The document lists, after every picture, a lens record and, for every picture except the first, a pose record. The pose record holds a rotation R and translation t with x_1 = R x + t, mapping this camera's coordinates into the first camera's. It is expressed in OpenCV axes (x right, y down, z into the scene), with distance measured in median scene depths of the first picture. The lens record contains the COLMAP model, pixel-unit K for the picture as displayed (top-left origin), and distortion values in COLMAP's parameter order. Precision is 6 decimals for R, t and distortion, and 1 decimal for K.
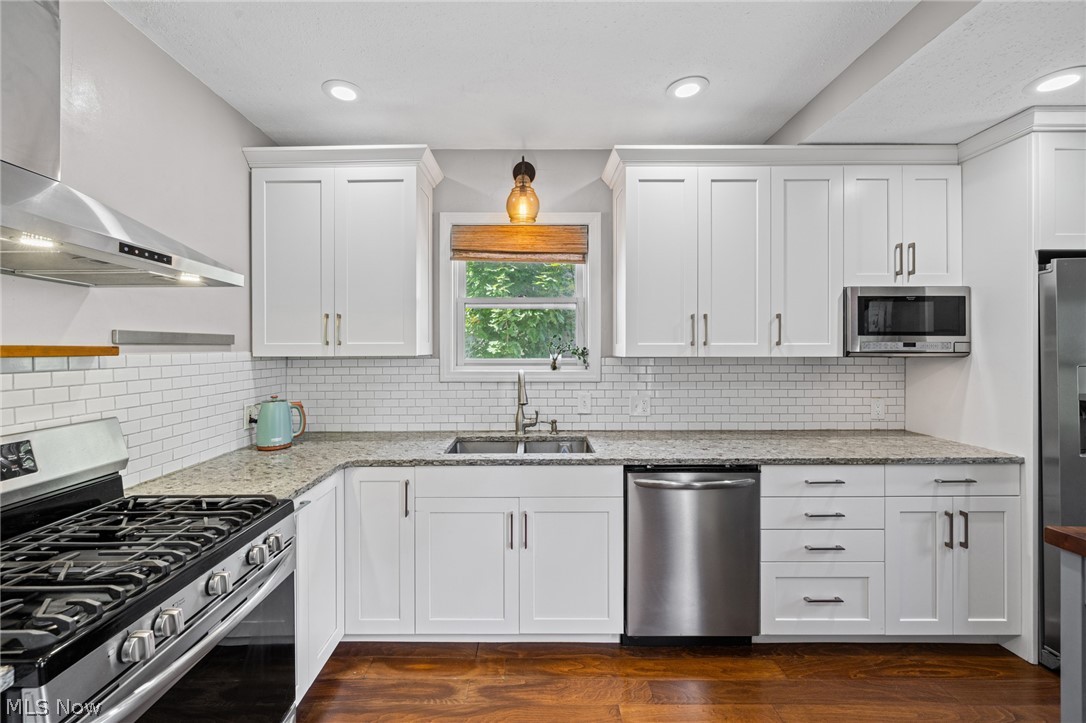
lens RADIAL K [[441.3, 0, 521.5], [0, 441.3, 349.6], [0, 0, 1]] dist [-0.003450, 0.000563]
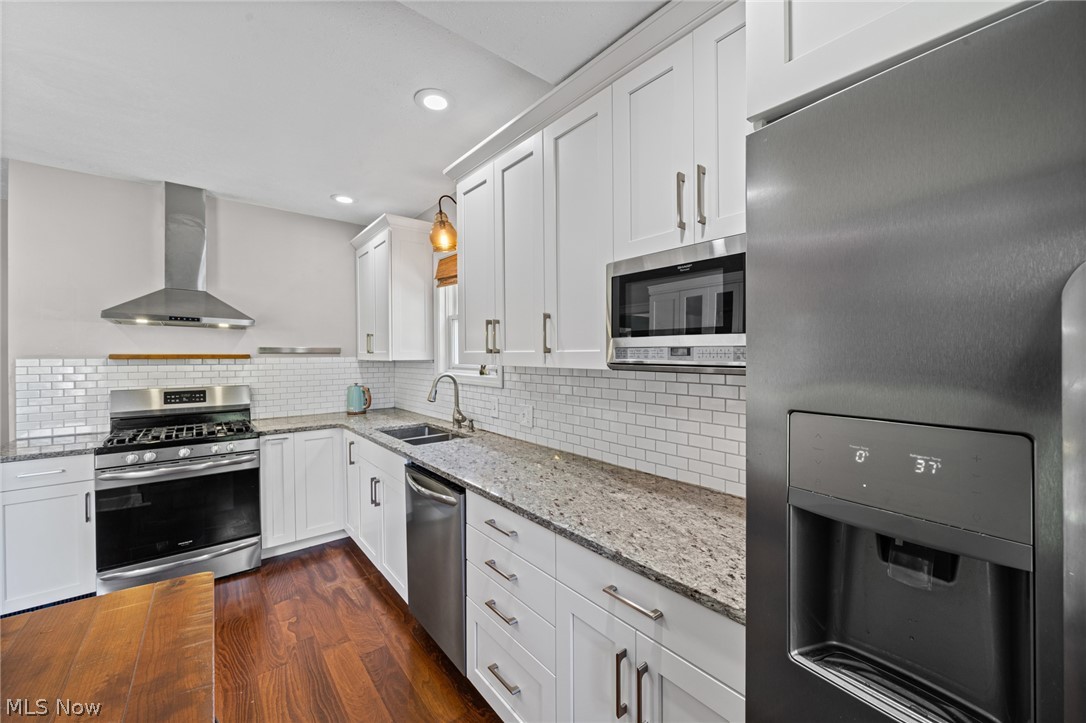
lens RADIAL K [[423.8, 0, 545.3], [0, 423.8, 362.1], [0, 0, 1]] dist [-0.000402, -0.000660]
pose [[0.638289, 0.013878, -0.769672, 1.181884], [-0.003966, 0.999883, 0.014740, -0.004086], [0.769786, -0.006356, 0.638270, 0.525161]]
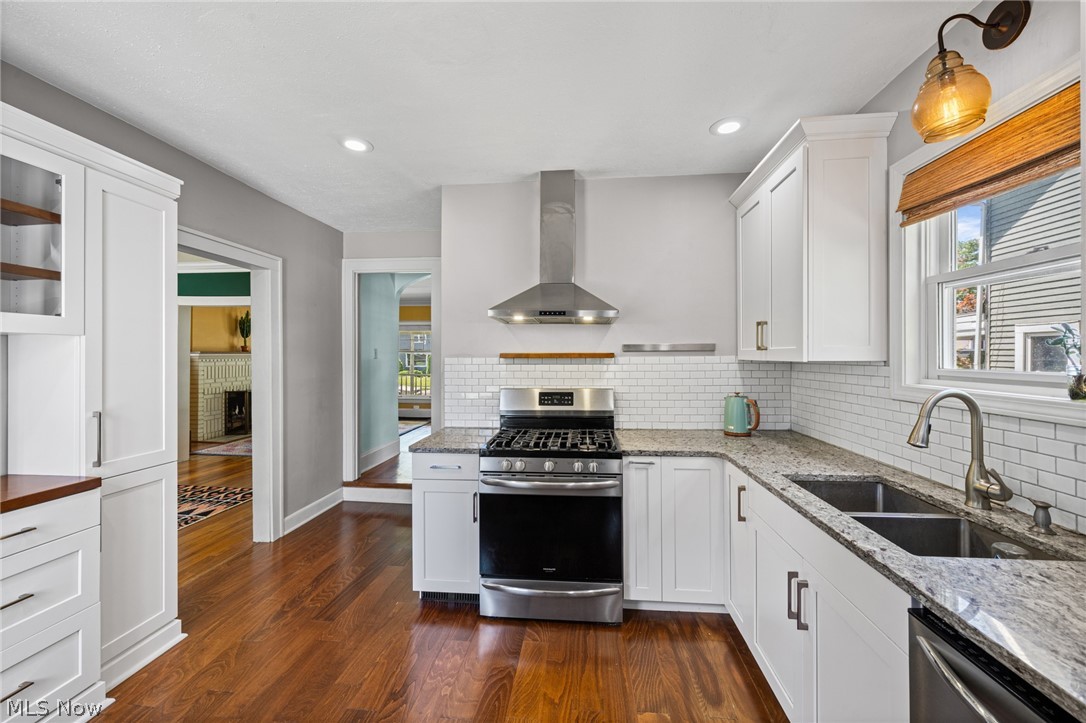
lens RADIAL K [[423.8, 0, 544.3], [0, 423.8, 359.3], [0, 0, 1]] dist [-0.000402, -0.000660]
pose [[-0.089657, 0.012619, -0.995893, 0.661825], [-0.000313, 0.999919, 0.012698, -0.001561], [0.995973, 0.001450, -0.089646, 0.581818]]
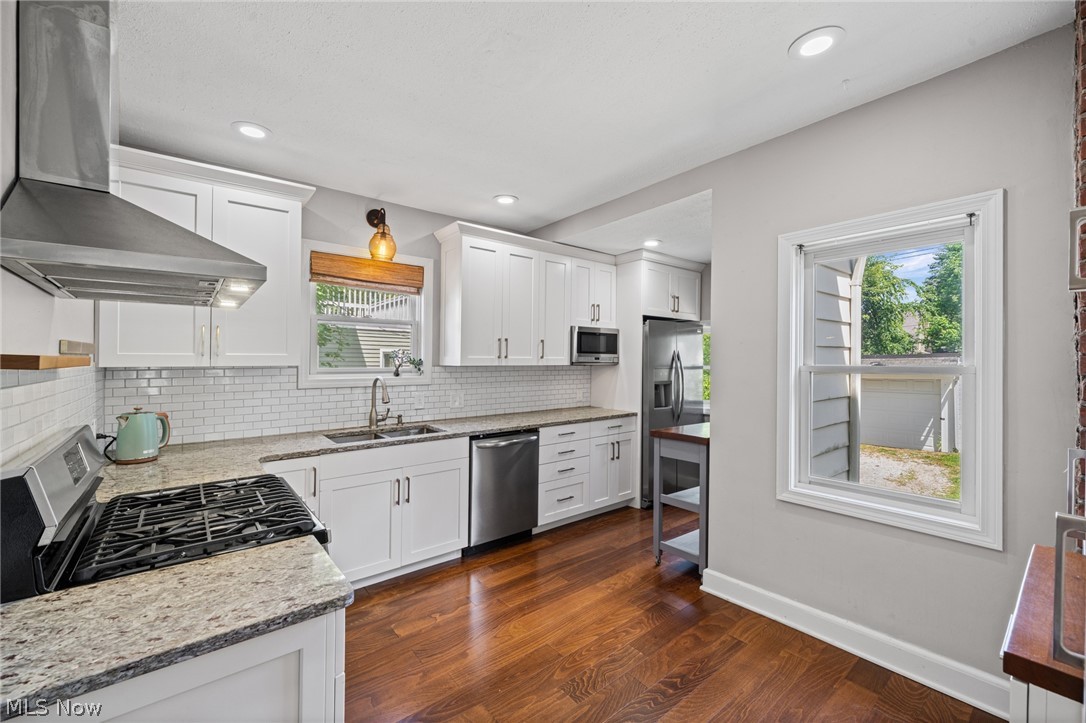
lens RADIAL K [[441.3, 0, 544.4], [0, 441.3, 370.3], [0, 0, 1]] dist [-0.003450, 0.000563]
pose [[0.772625, -0.011127, 0.634766, -0.485953], [-0.004596, 0.999722, 0.023118, -0.003686], [-0.634846, -0.020779, 0.772359, -0.311825]]
